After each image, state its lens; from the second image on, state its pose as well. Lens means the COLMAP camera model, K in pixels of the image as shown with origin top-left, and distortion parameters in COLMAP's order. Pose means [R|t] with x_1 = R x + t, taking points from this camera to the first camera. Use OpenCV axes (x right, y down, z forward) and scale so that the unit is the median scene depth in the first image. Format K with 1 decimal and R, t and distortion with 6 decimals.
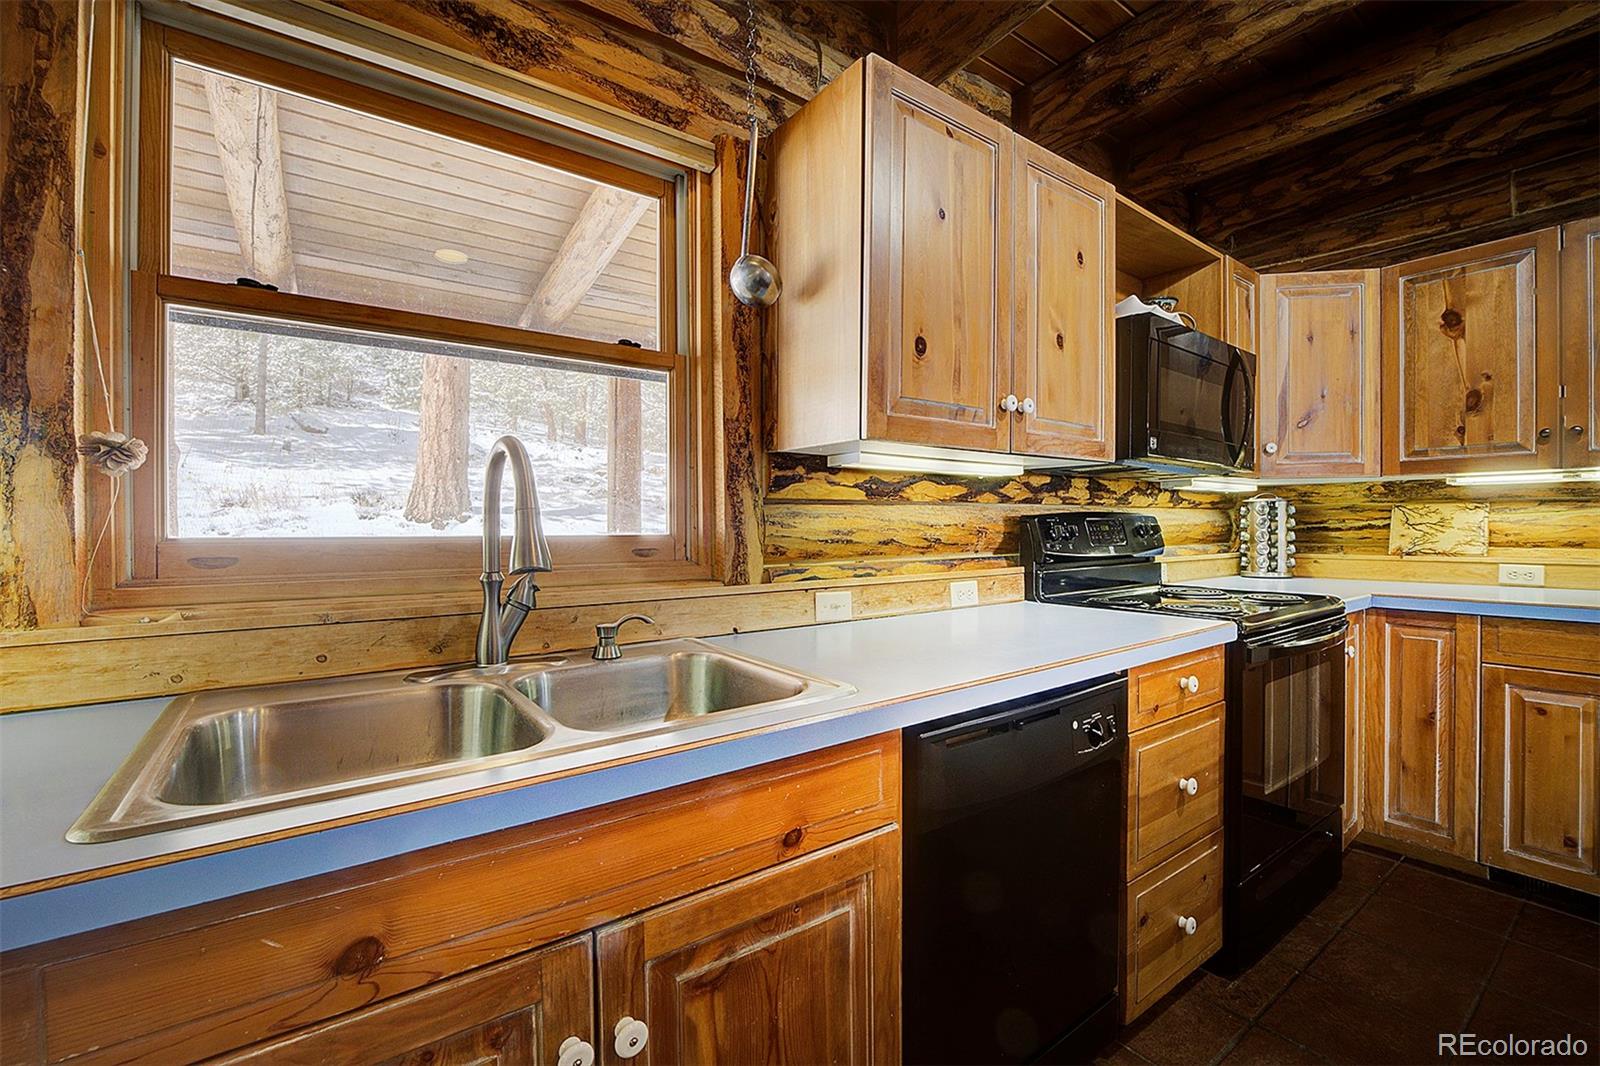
lens RADIAL K [[694.5, 0, 800.1], [0, 694.5, 529.9], [0, 0, 1]] dist [-0.027076, 0.001025]
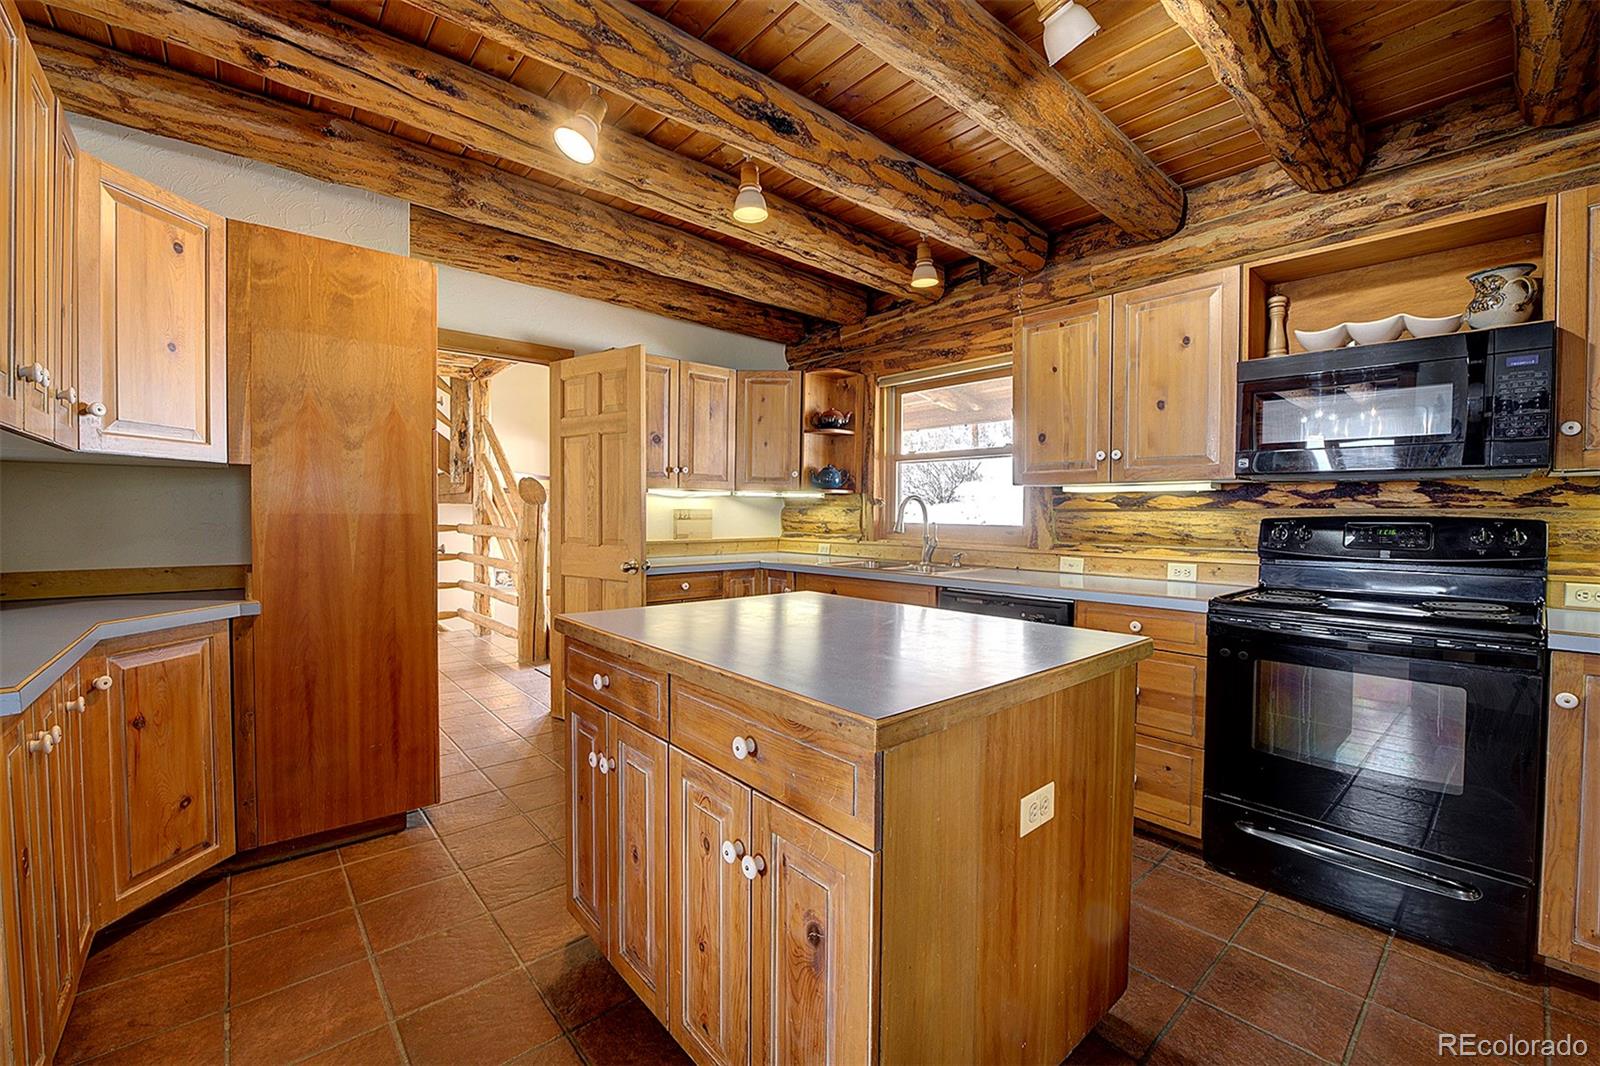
lens RADIAL K [[656.1, 0, 801.4], [0, 656.1, 528.9], [0, 0, 1]] dist [0.000135, -0.000005]
pose [[0.093516, 0.027104, -0.995249, 0.669570], [-0.014049, 0.999566, 0.025901, -0.010219], [0.995519, 0.011560, 0.093857, 0.029060]]
